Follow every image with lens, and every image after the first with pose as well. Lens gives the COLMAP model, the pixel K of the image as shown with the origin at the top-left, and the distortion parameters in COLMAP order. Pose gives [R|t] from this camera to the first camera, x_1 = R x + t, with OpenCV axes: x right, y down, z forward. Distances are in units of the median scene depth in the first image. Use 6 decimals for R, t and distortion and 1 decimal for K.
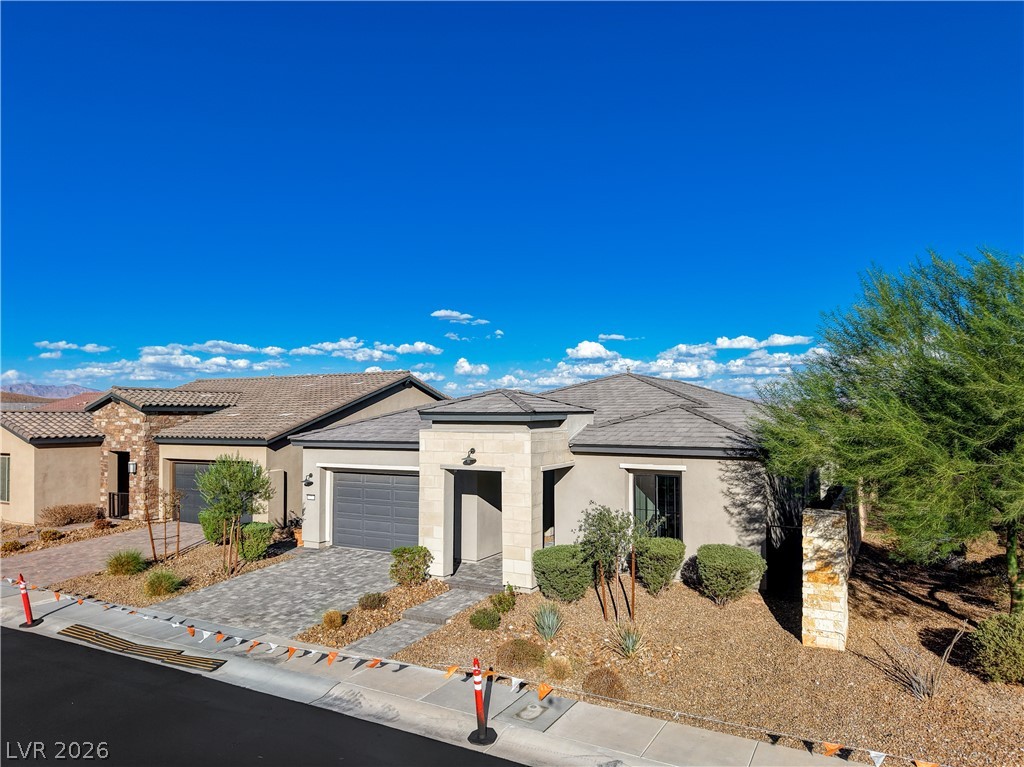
lens RADIAL K [[684.9, 0, 509.7], [0, 684.9, 390.4], [0, 0, 1]] dist [0.035557, -0.043430]
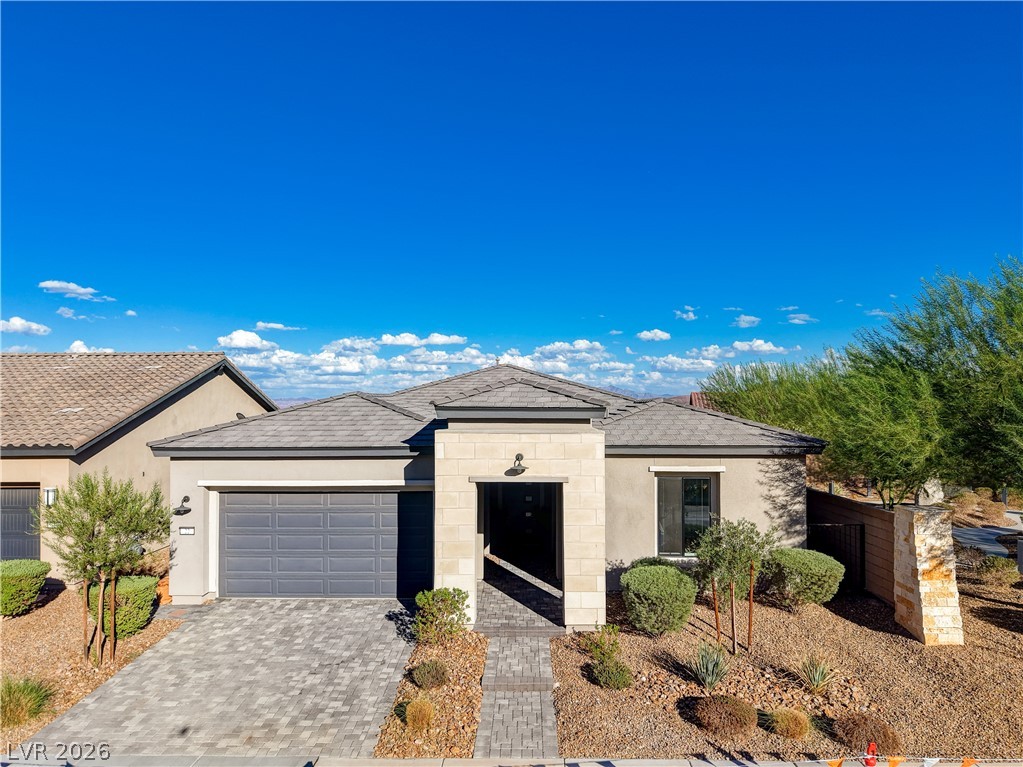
lens RADIAL K [[703.0, 0, 506.6], [0, 703.0, 400.9], [0, 0, 1]] dist [0.031001, -0.039032]
pose [[0.885208, 0.007926, 0.465129, -0.435235], [-0.018206, 0.999679, 0.017613, 0.010561], [-0.464840, -0.024059, 0.885068, 0.304734]]
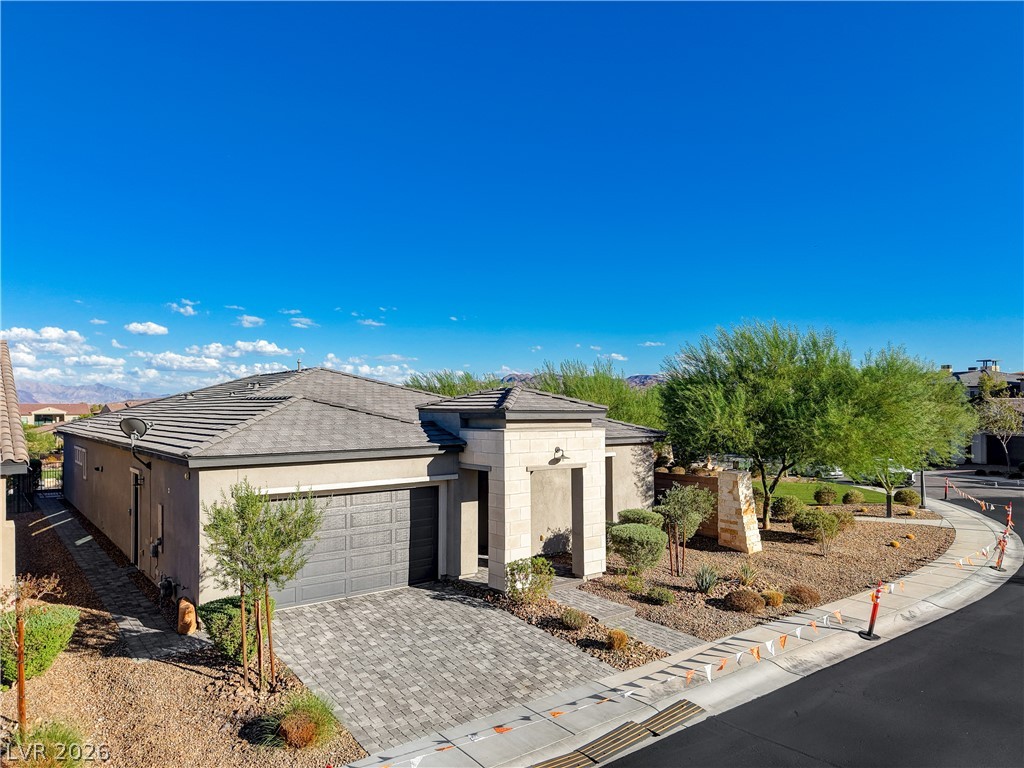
lens RADIAL K [[707.5, 0, 517.1], [0, 707.5, 411.8], [0, 0, 1]] dist [0.036828, -0.049840]
pose [[0.389983, -0.000878, 0.920821, -1.002952], [-0.030529, 0.999437, 0.013883, 0.021833], [-0.920316, -0.033526, 0.389737, 0.659436]]
